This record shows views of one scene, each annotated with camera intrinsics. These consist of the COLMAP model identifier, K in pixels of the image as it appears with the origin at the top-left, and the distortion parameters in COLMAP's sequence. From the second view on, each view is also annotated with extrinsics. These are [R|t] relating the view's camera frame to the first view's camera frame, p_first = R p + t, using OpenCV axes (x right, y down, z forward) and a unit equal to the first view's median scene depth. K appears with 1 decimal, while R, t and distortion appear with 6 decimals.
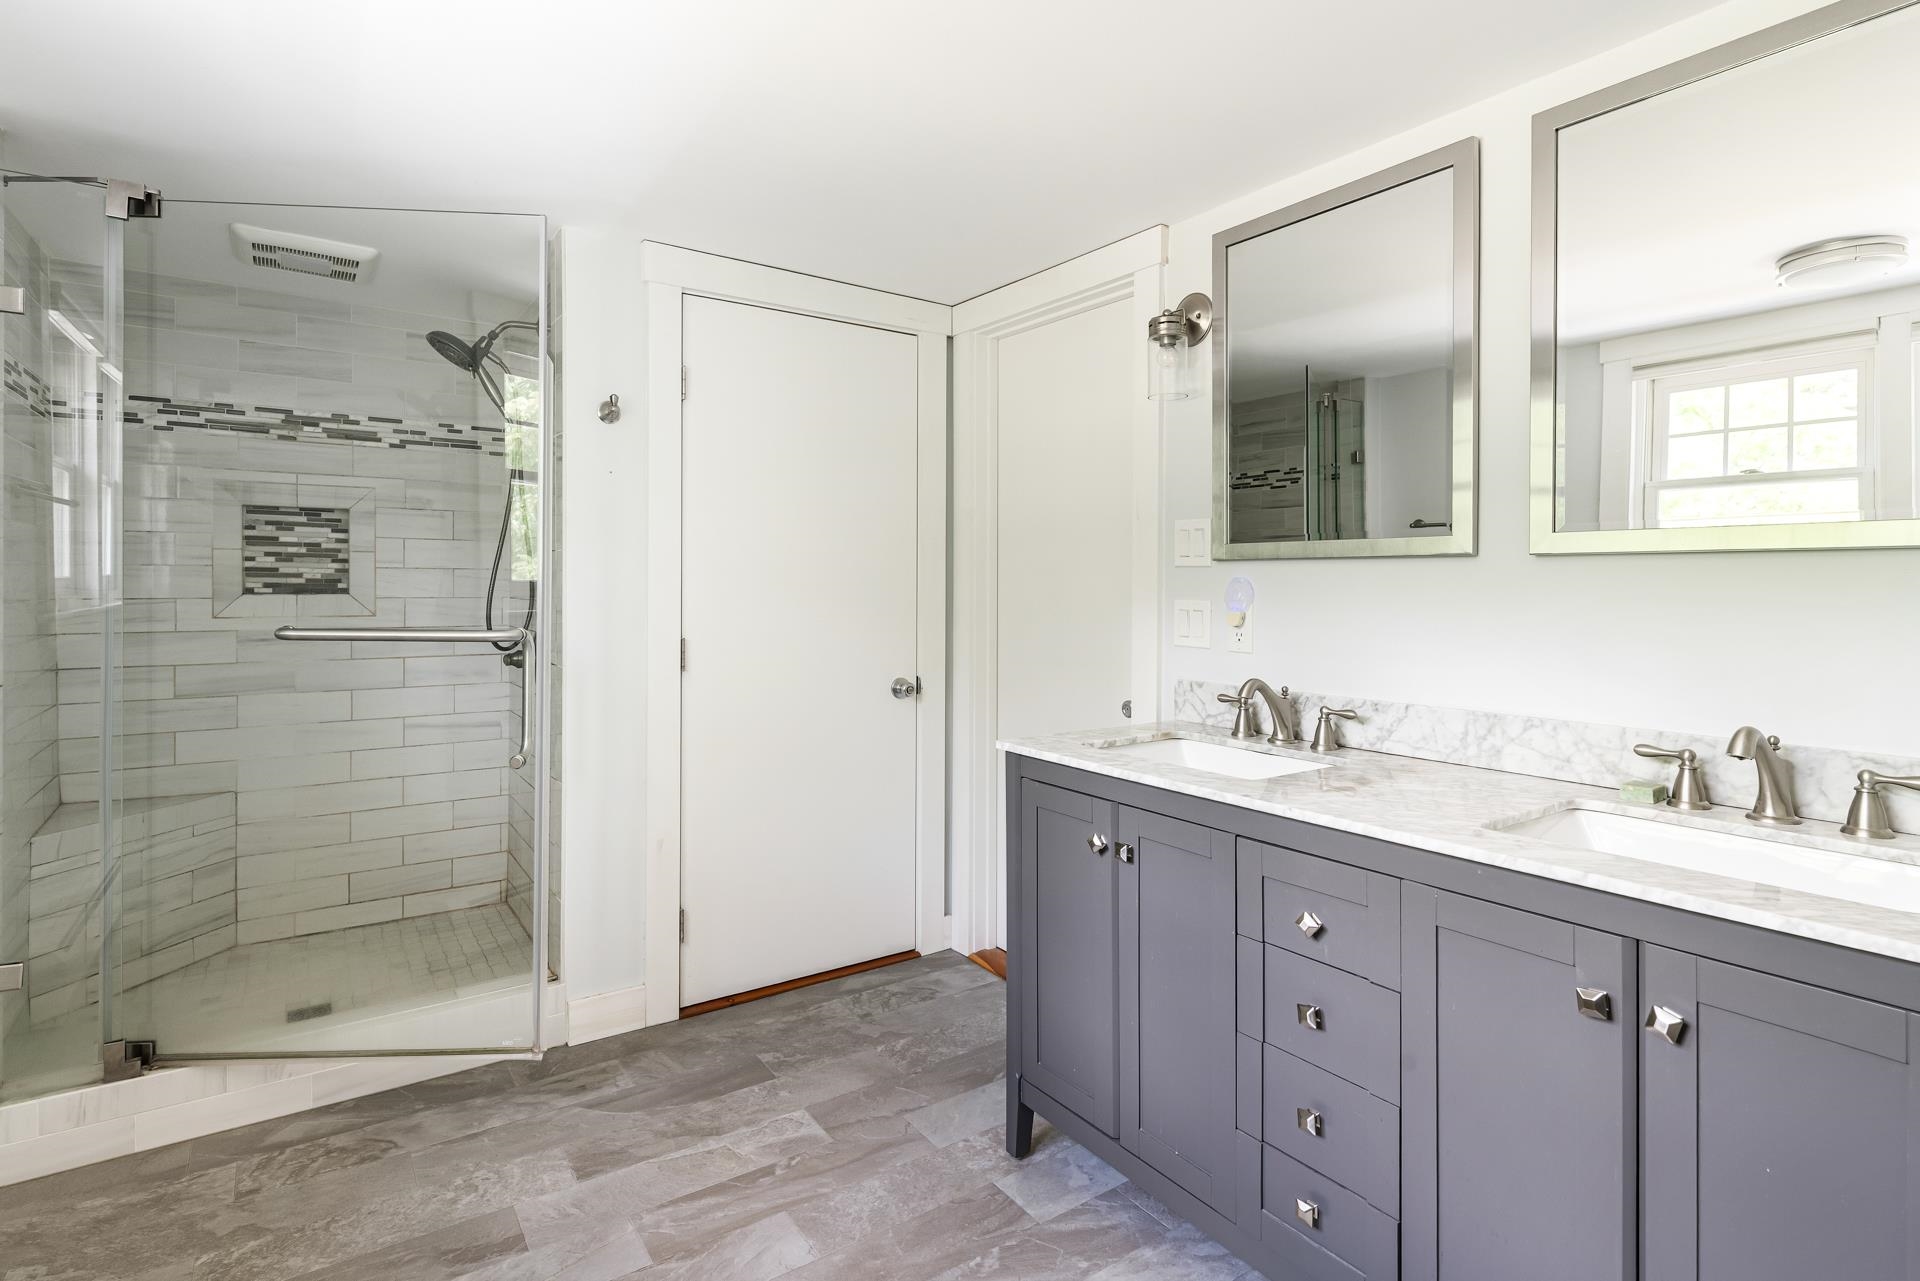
lens RADIAL K [[983.5, 0, 981.0], [0, 983.5, 586.0], [0, 0, 1]] dist [0.016602, -0.009043]
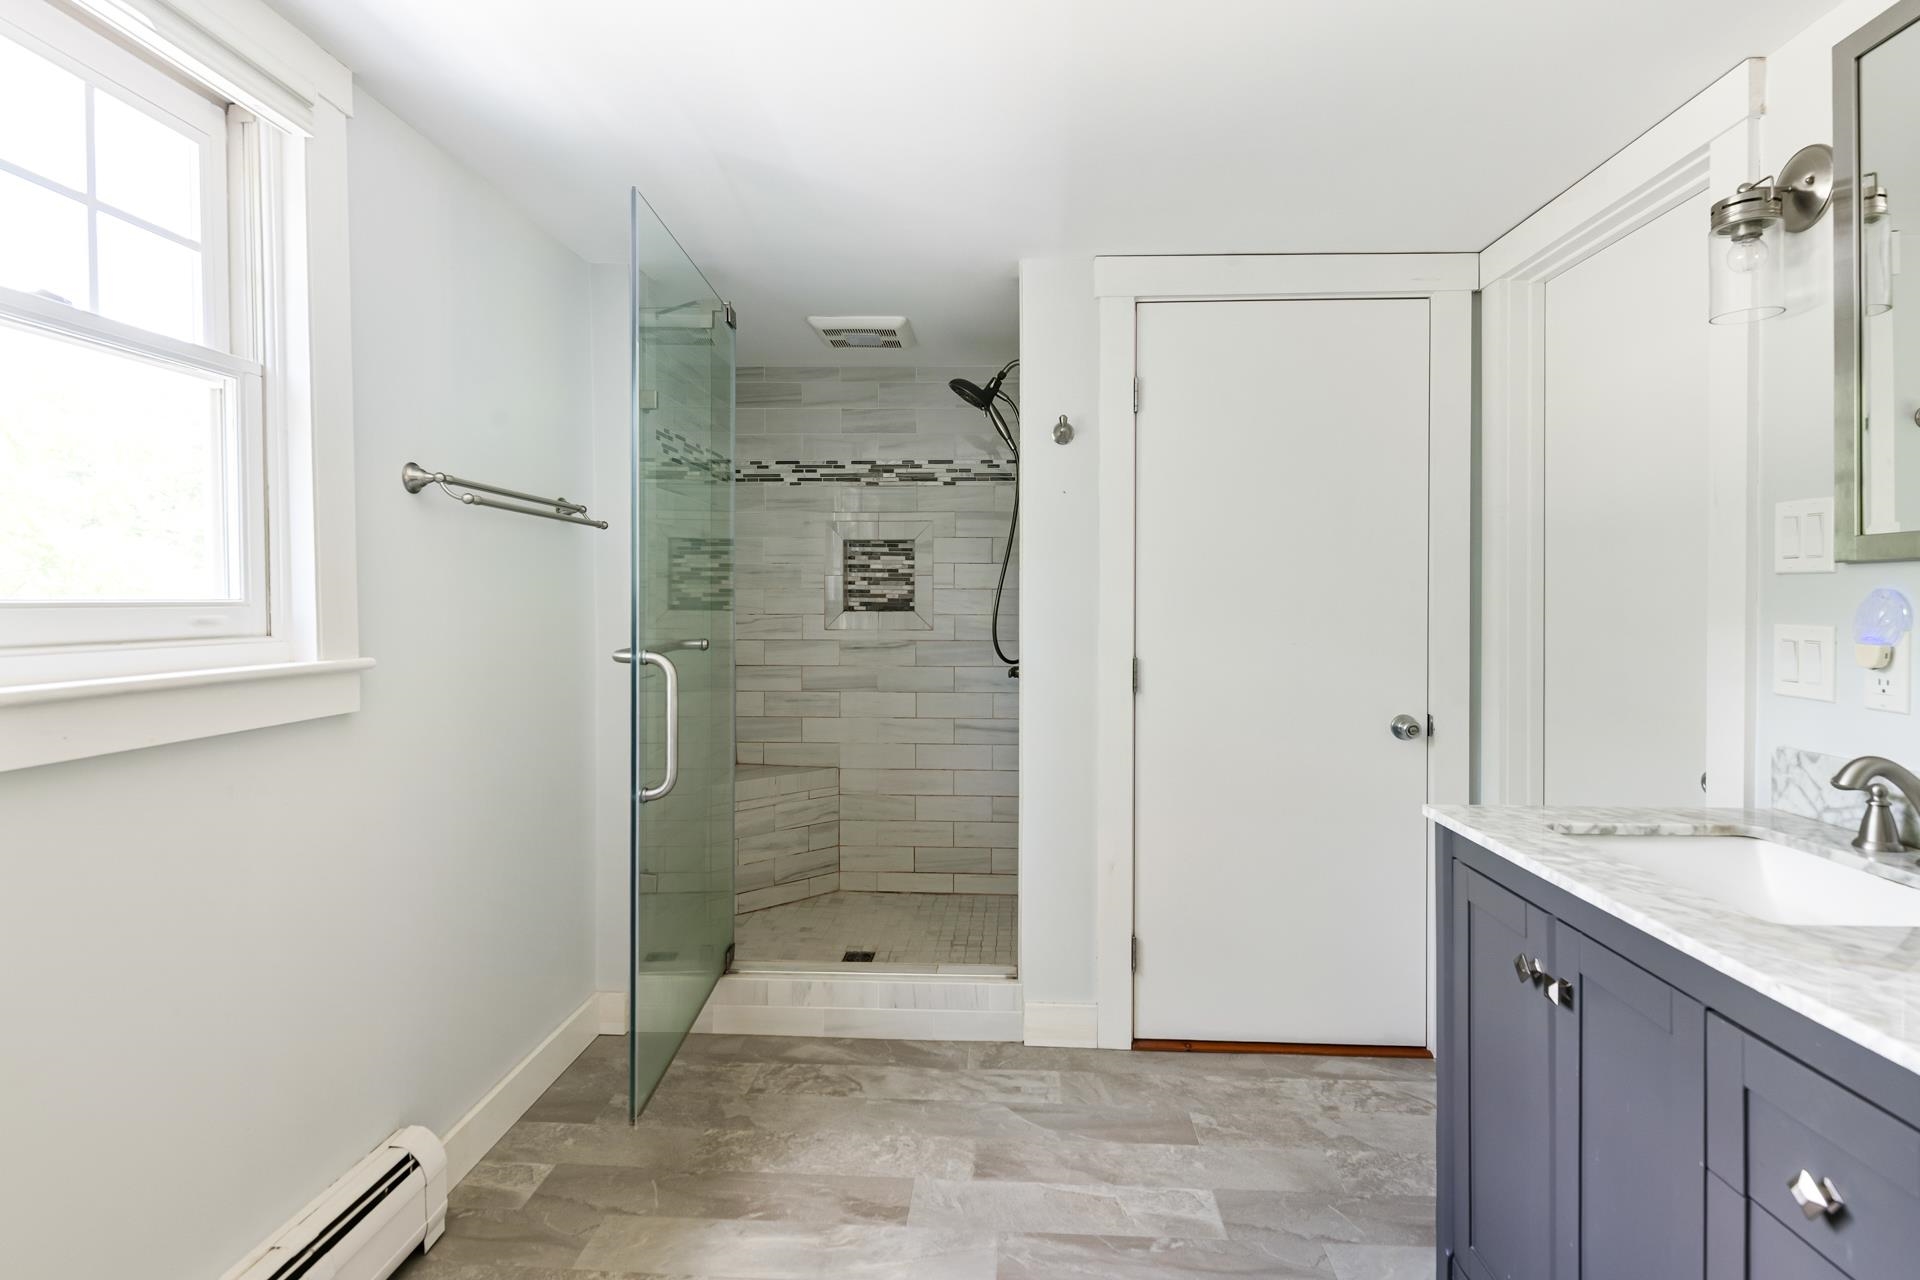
lens RADIAL K [[983.5, 0, 941.4], [0, 983.5, 603.2], [0, 0, 1]] dist [0.016602, -0.009043]
pose [[0.778607, -0.002019, -0.627509, 0.167806], [0.001567, 0.999998, -0.001274, 0.000069], [0.627510, 0.000009, 0.778608, 0.132484]]
